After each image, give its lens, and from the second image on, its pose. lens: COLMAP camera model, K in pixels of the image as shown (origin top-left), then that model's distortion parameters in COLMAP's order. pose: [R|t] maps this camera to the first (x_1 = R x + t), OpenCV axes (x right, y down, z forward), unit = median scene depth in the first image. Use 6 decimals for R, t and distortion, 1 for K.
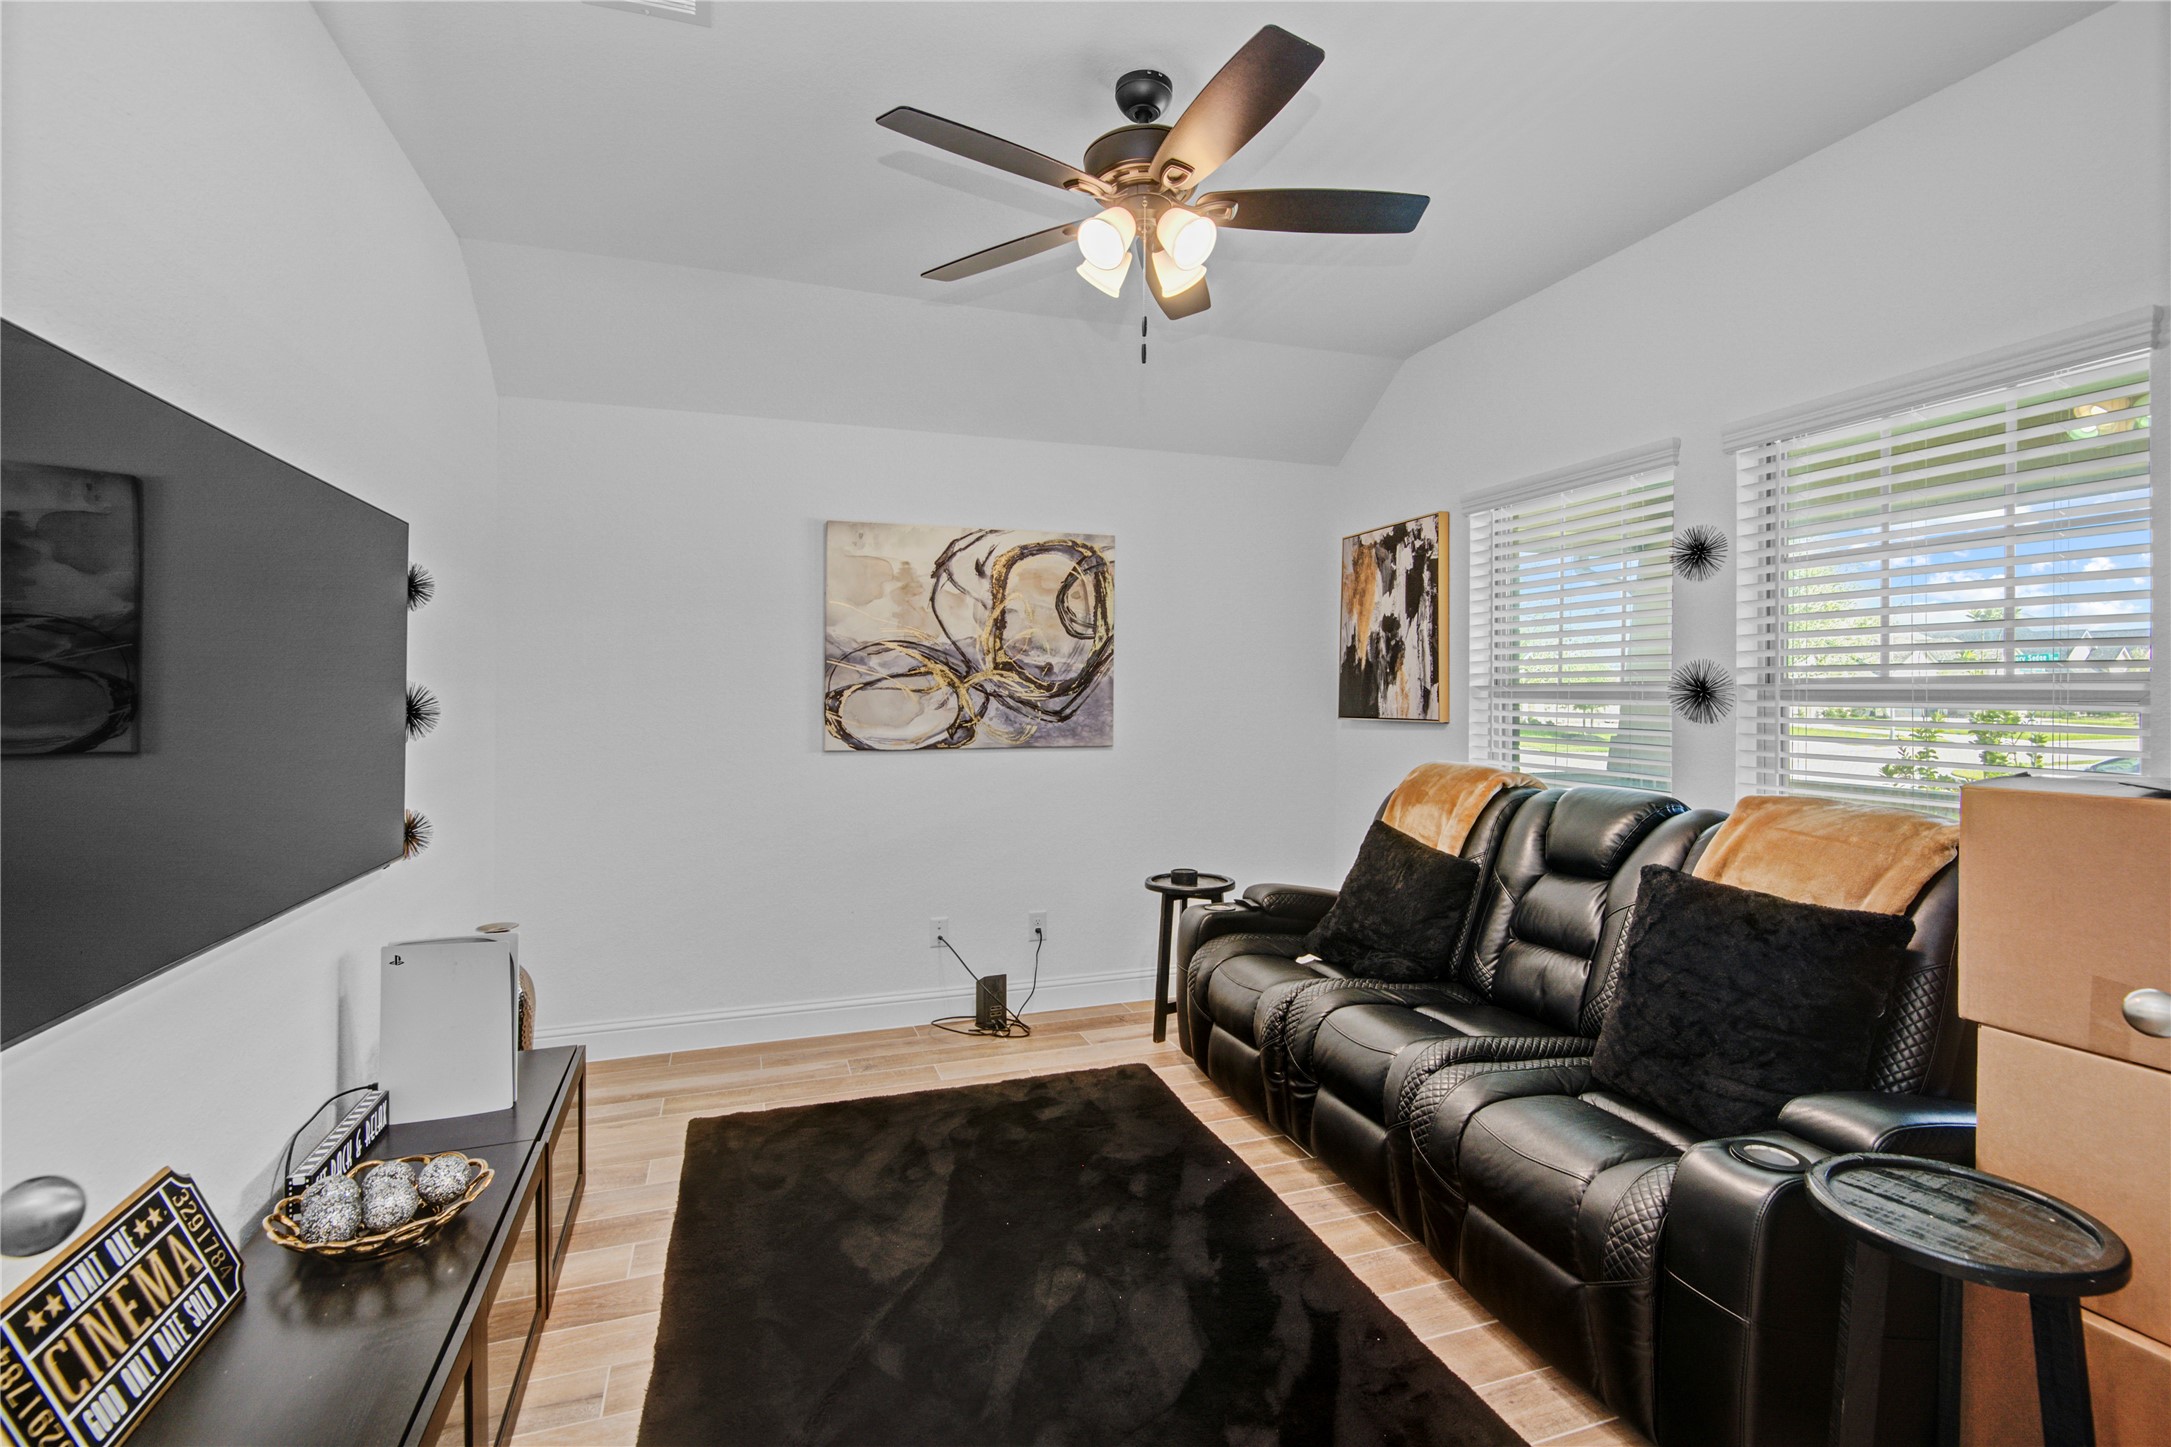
lens RADIAL K [[991.5, 0, 1087.5], [0, 991.5, 704.2], [0, 0, 1]] dist [0.003279, -0.006147]
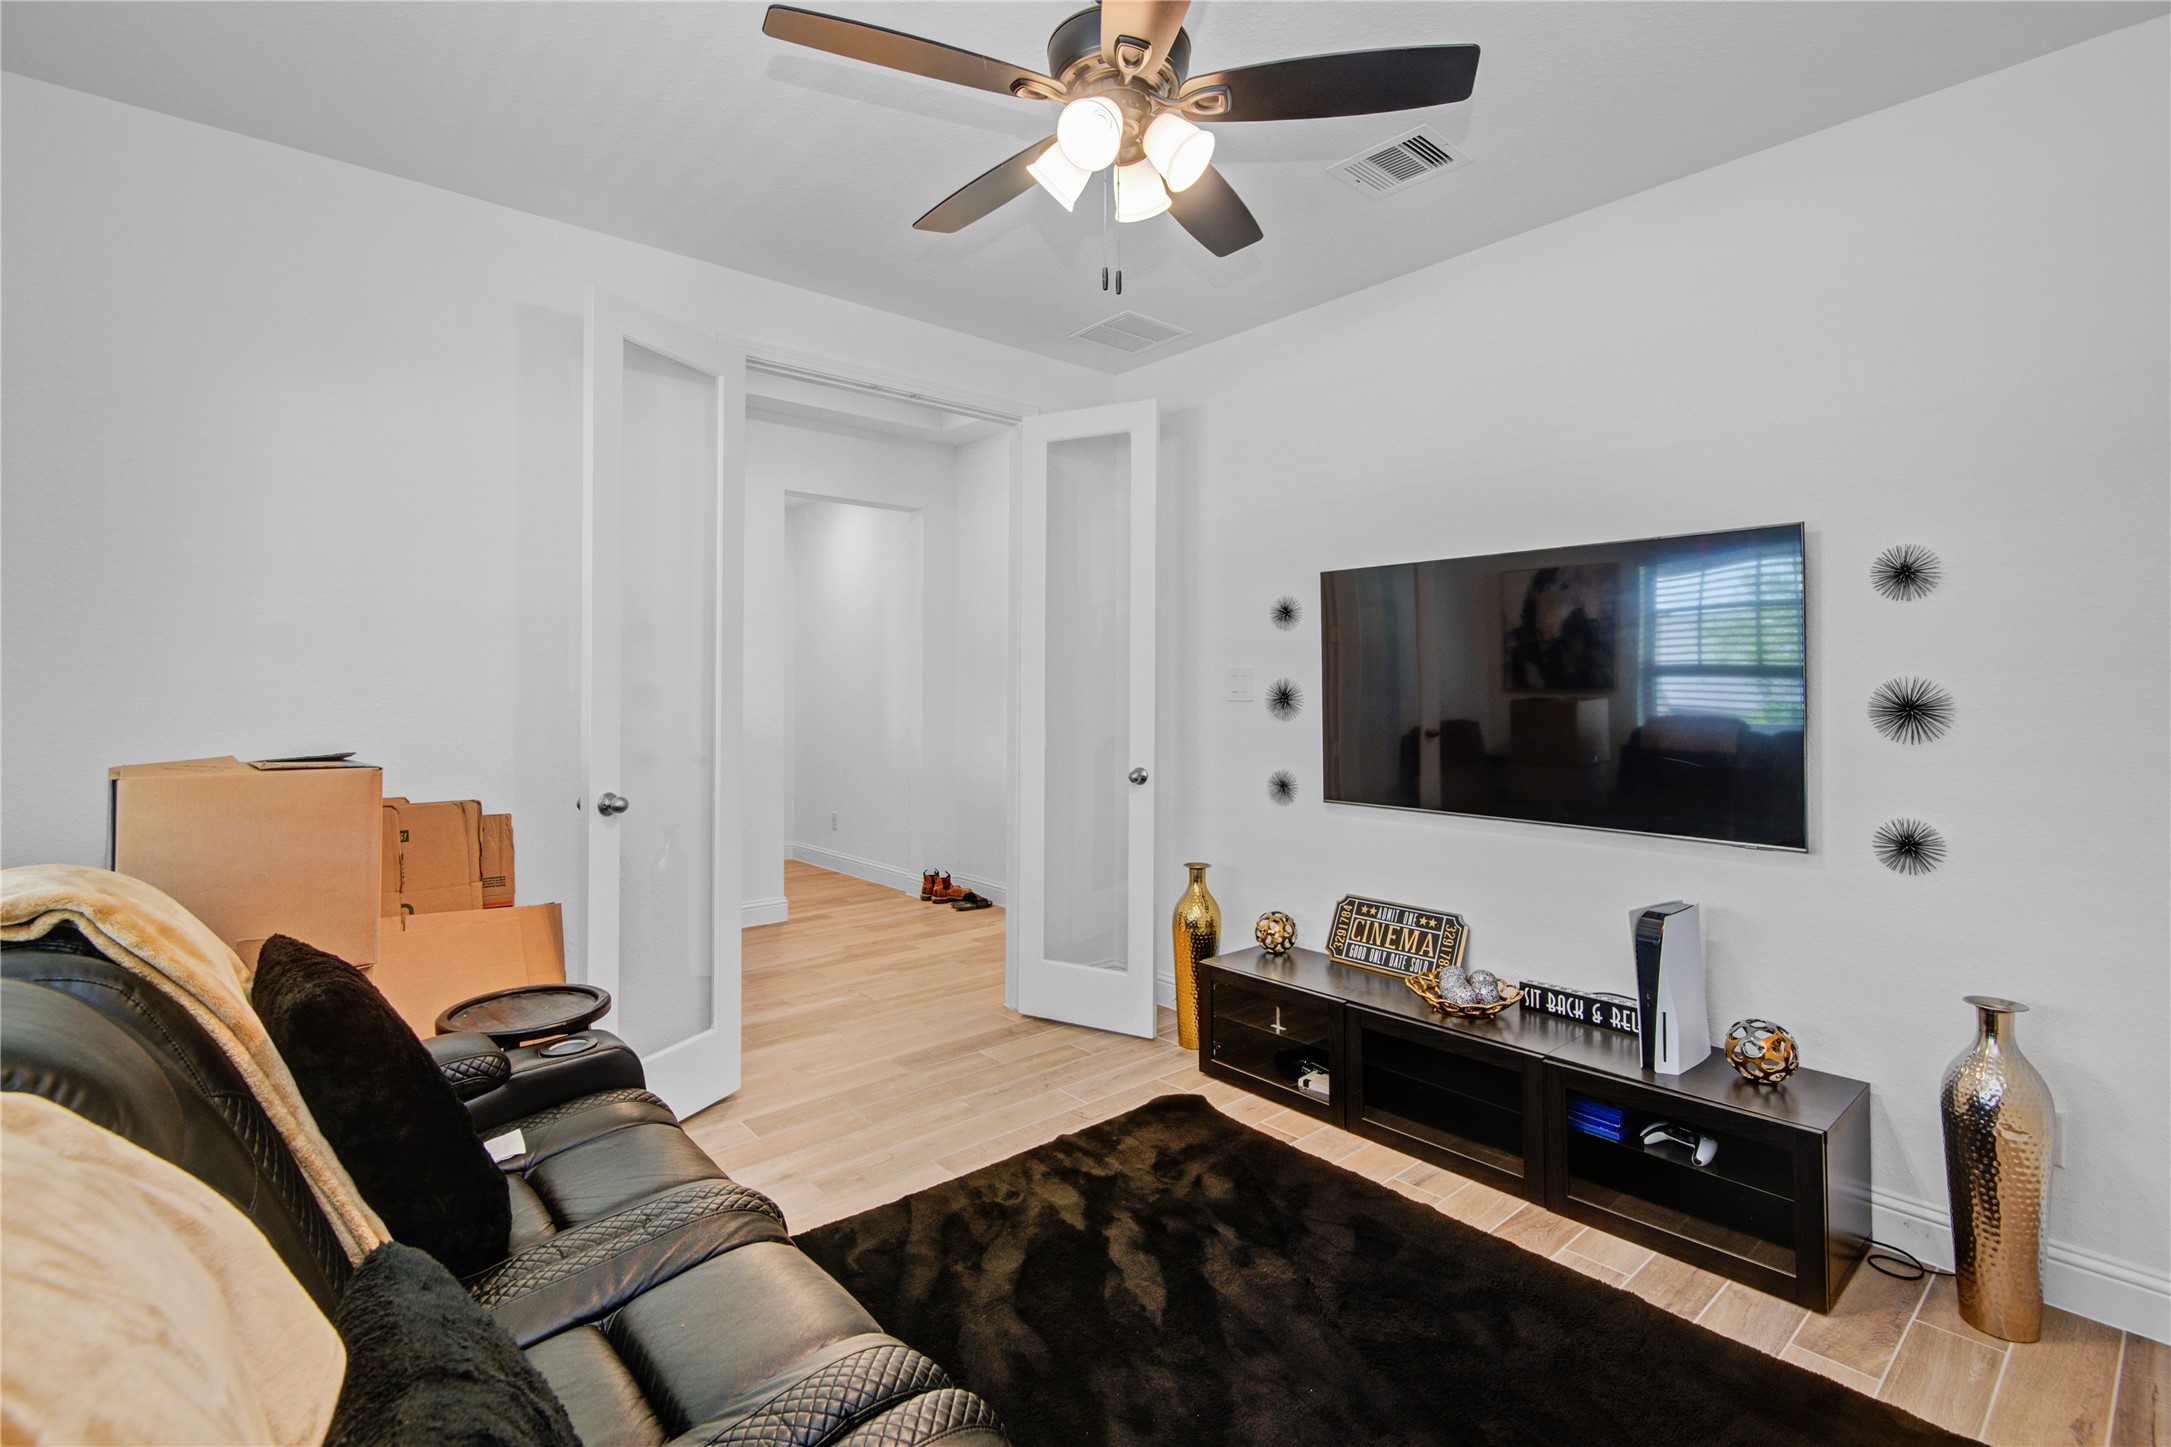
lens RADIAL K [[991.5, 0, 1086.1], [0, 991.5, 706.8], [0, 0, 1]] dist [0.003279, -0.006147]
pose [[-0.928042, -0.002938, -0.372463, 0.635217], [-0.012673, 0.999639, 0.023693, -0.013806], [0.372259, 0.026708, -0.927745, 2.841580]]
